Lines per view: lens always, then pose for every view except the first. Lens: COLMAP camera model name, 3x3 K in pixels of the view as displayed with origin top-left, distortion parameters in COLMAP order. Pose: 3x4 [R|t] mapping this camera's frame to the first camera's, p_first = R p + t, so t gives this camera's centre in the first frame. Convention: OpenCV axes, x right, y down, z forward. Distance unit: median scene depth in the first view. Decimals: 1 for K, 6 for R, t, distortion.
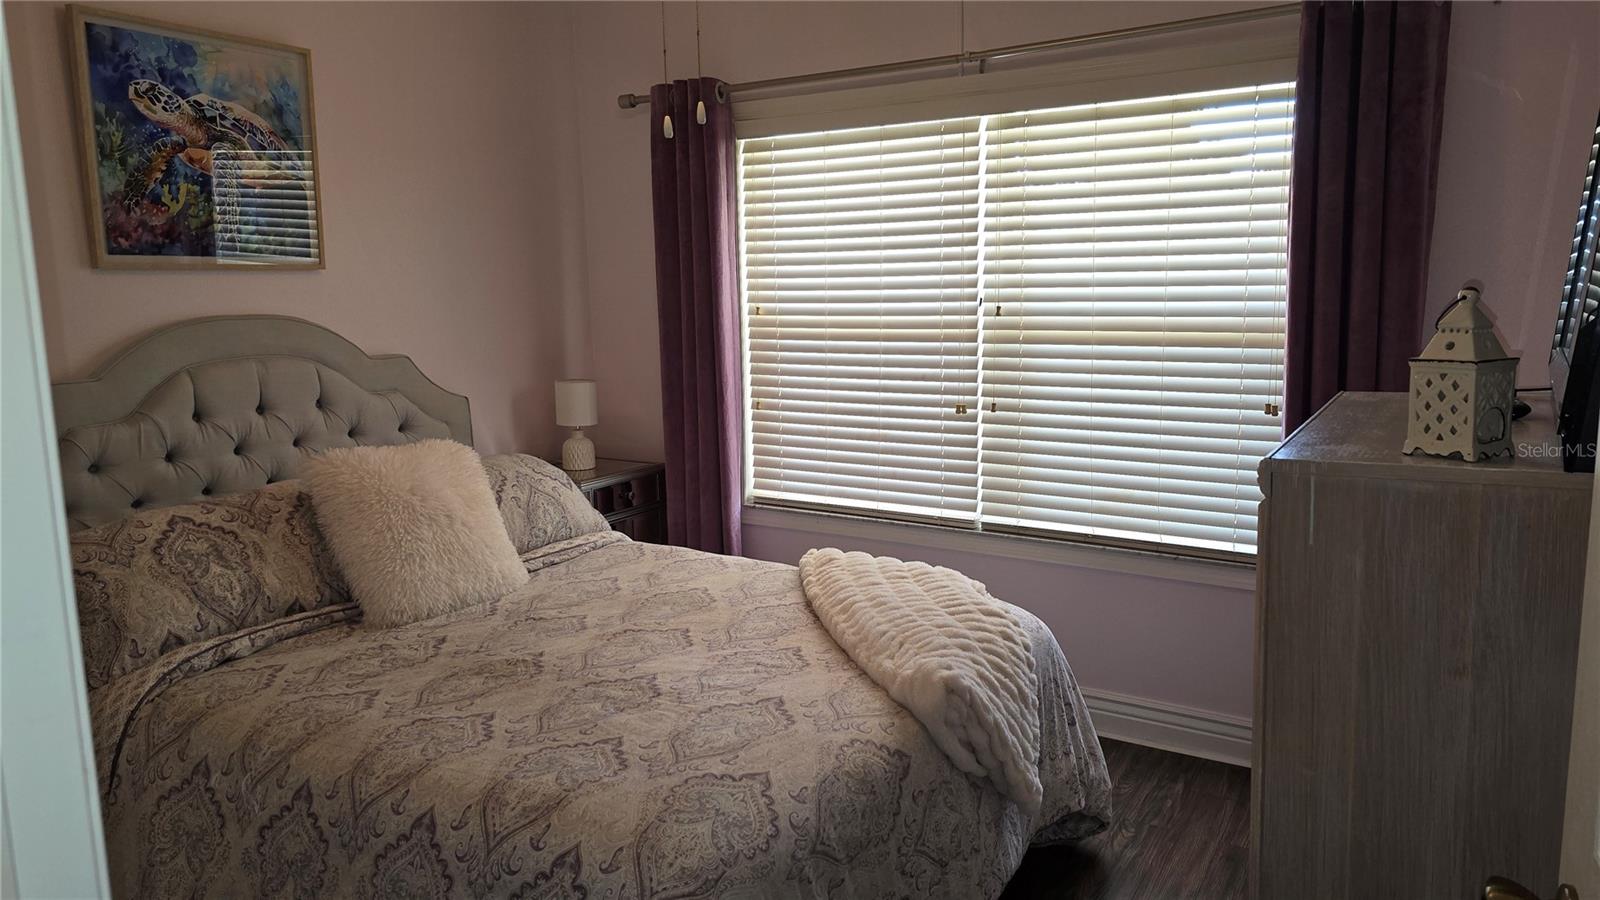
lens RADIAL K [[1067.0, 0, 806.5], [0, 1067.0, 447.4], [0, 0, 1]] dist [0.072884, -0.070099]
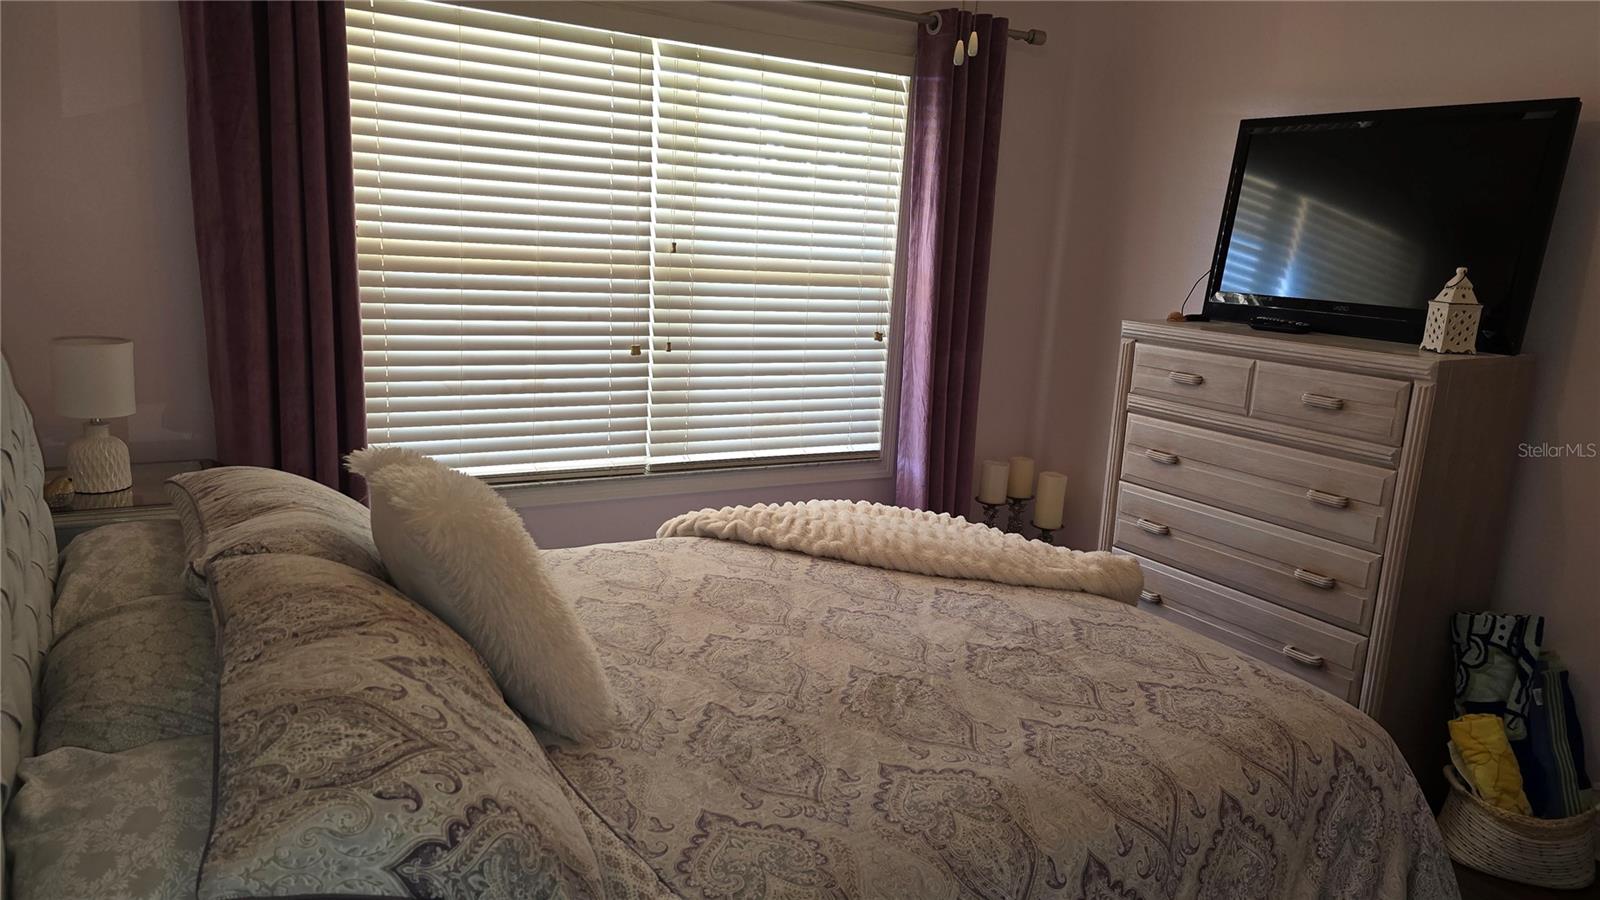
lens RADIAL K [[1067.0, 0, 802.6], [0, 1067.0, 456.8], [0, 0, 1]] dist [0.072884, -0.070099]
pose [[0.454755, -0.145720, 0.878615, -0.719791], [0.071594, 0.989313, 0.127024, -0.059017], [-0.887734, 0.005139, 0.460327, 0.485823]]
